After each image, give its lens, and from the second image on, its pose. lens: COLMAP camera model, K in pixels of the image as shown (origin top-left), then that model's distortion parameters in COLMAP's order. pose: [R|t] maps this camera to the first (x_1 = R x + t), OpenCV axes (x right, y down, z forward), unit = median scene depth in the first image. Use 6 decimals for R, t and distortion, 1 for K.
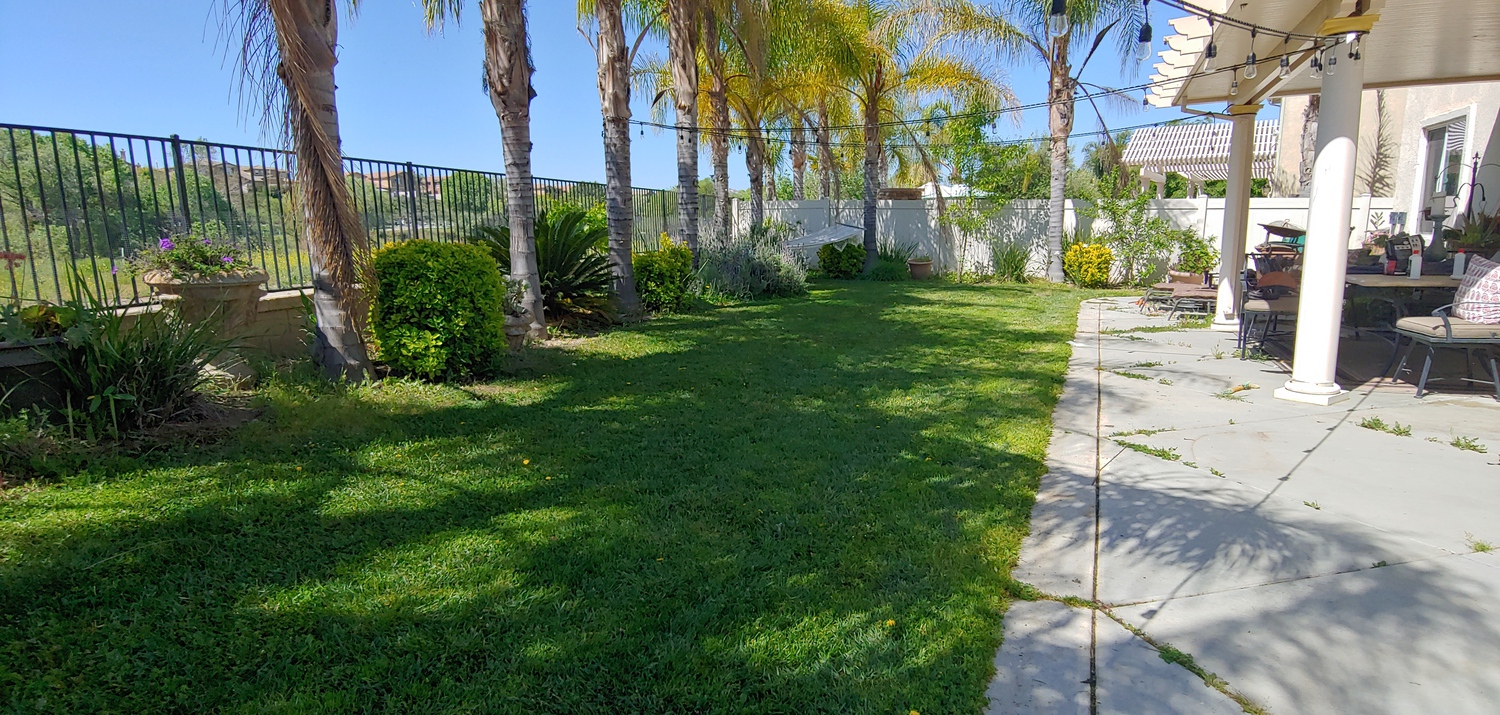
lens RADIAL K [[753.2, 0, 753.3], [0, 753.2, 356.4], [0, 0, 1]] dist [-0.016611, -0.001982]
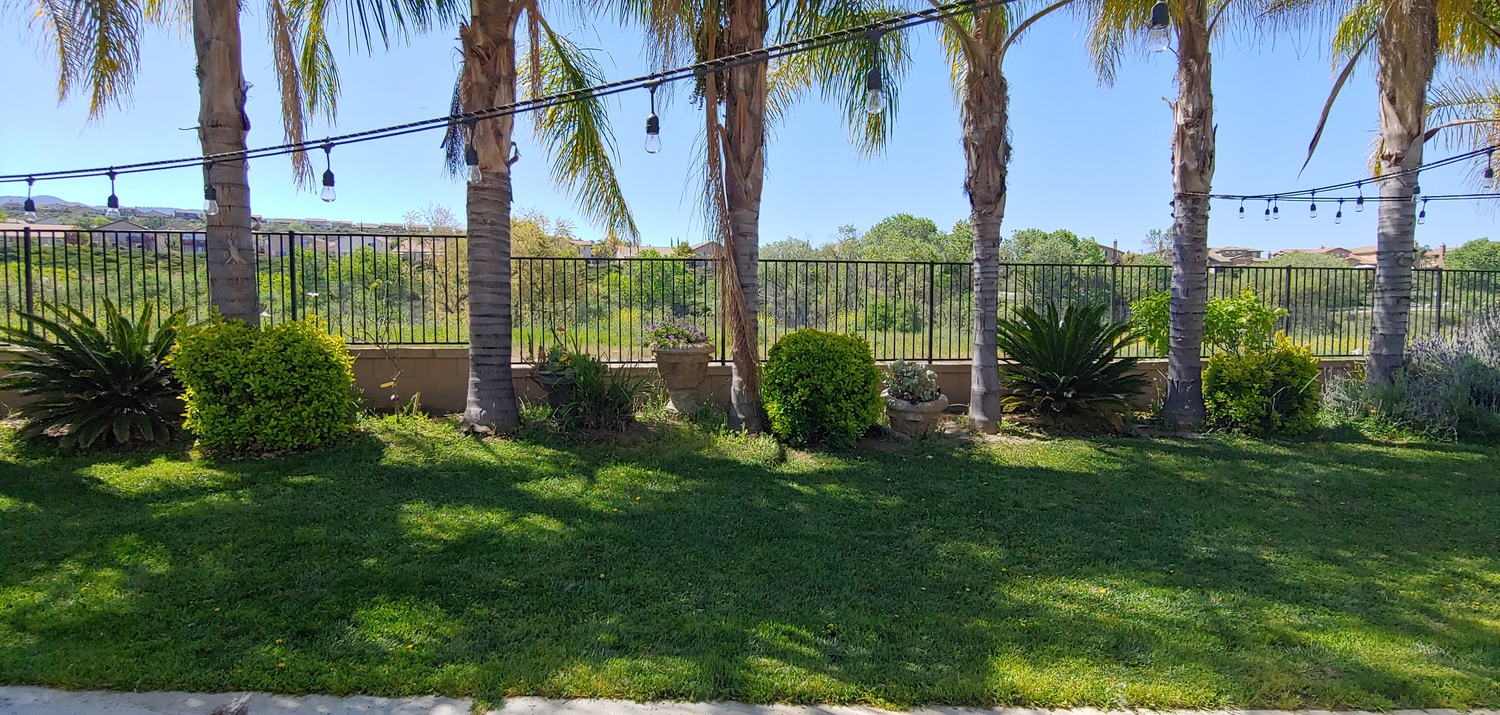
lens RADIAL K [[753.2, 0, 753.3], [0, 753.2, 356.4], [0, 0, 1]] dist [-0.016611, -0.001982]
pose [[0.382617, 0.047400, -0.922690, 0.410949], [-0.164703, 0.986186, -0.017637, -0.045238], [0.909108, 0.158718, 0.385138, 0.274256]]
